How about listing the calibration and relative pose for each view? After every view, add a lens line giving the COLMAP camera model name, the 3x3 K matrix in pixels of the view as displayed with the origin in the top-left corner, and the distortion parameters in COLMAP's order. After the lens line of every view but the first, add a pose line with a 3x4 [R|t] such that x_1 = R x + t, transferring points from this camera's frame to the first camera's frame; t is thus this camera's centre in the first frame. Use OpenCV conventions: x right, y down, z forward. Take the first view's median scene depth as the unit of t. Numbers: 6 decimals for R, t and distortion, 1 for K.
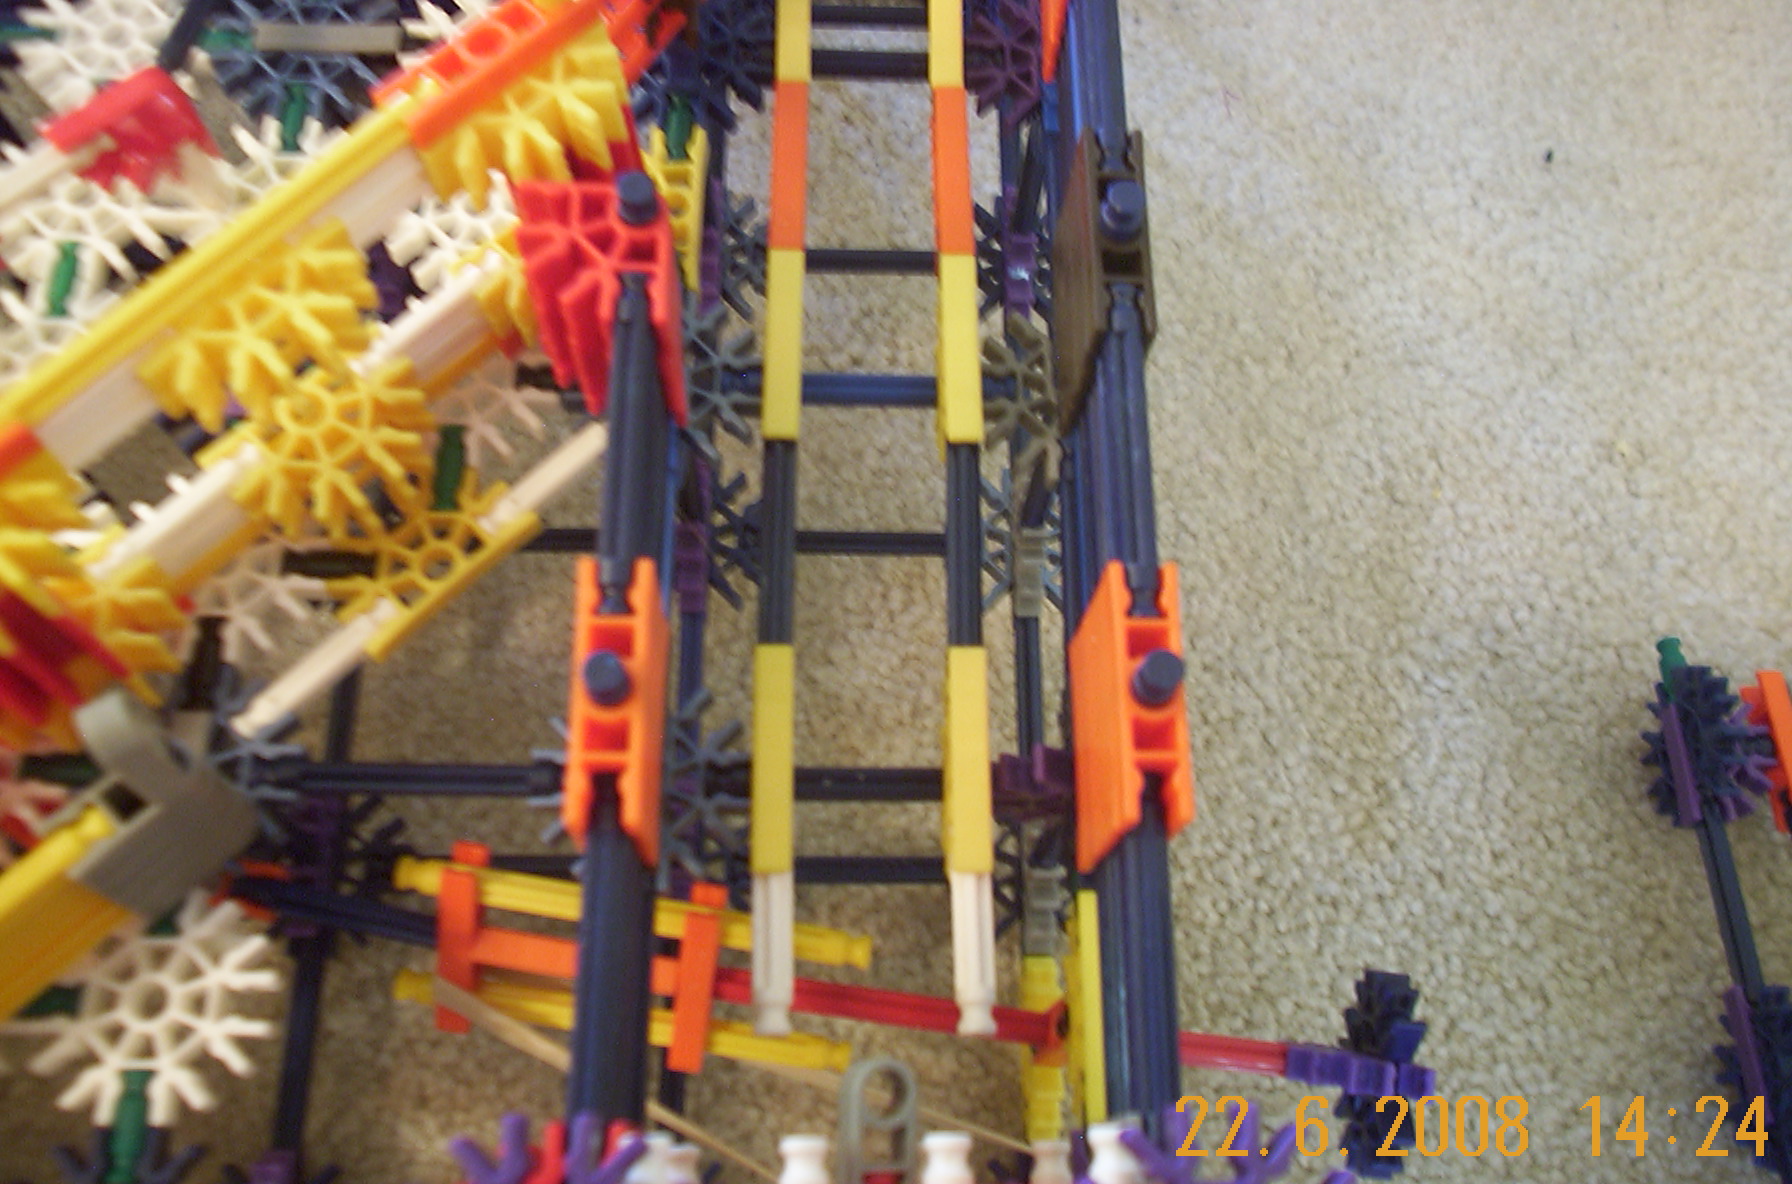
lens RADIAL K [[1614.8, 0, 946.3], [0, 1614.8, 581.7], [0, 0, 1]] dist [-0.067029, 0.050665]
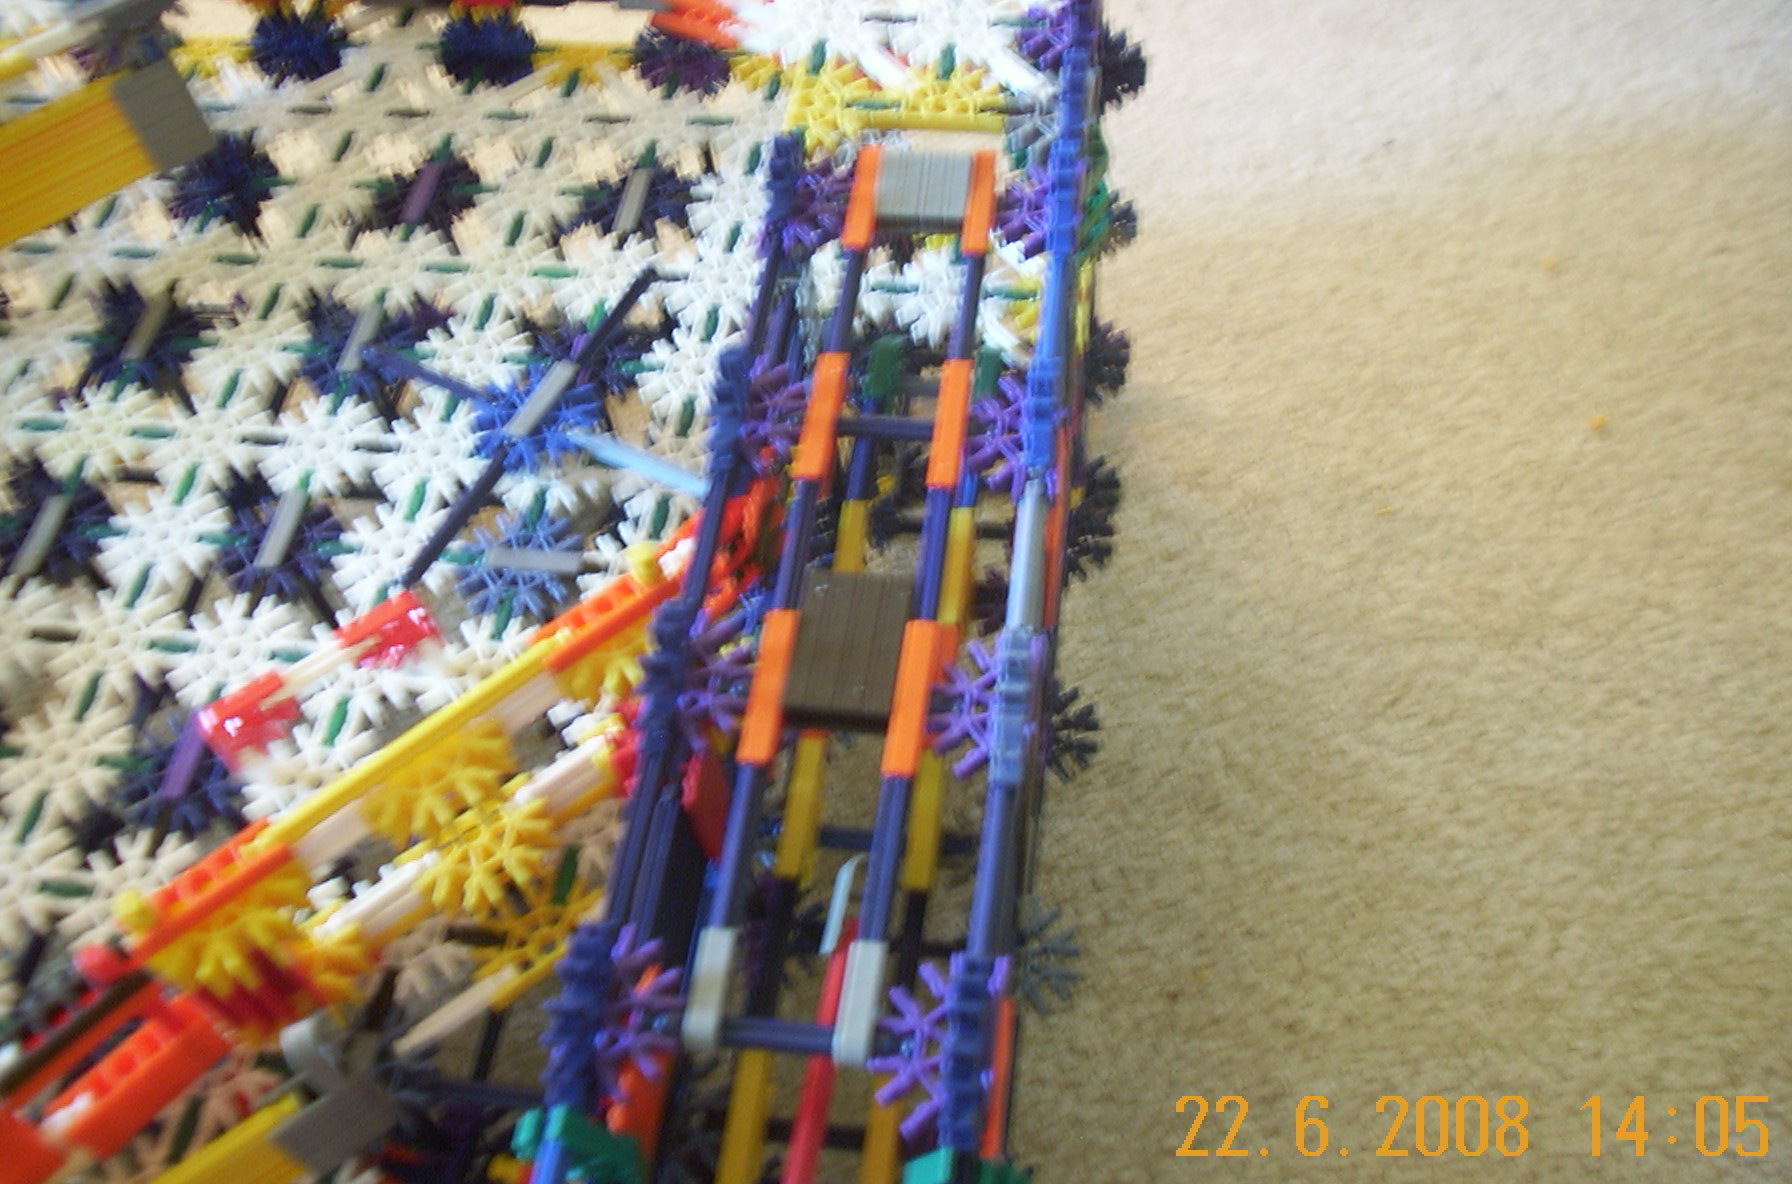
lens RADIAL K [[1614.8, 0, 946.3], [0, 1614.8, 581.7], [0, 0, 1]] dist [-0.067029, 0.050665]
pose [[0.984325, 0.047962, -0.169717, 0.263765], [-0.082722, 0.975446, -0.204112, -0.064670], [0.155760, 0.214952, 0.964124, -0.397493]]
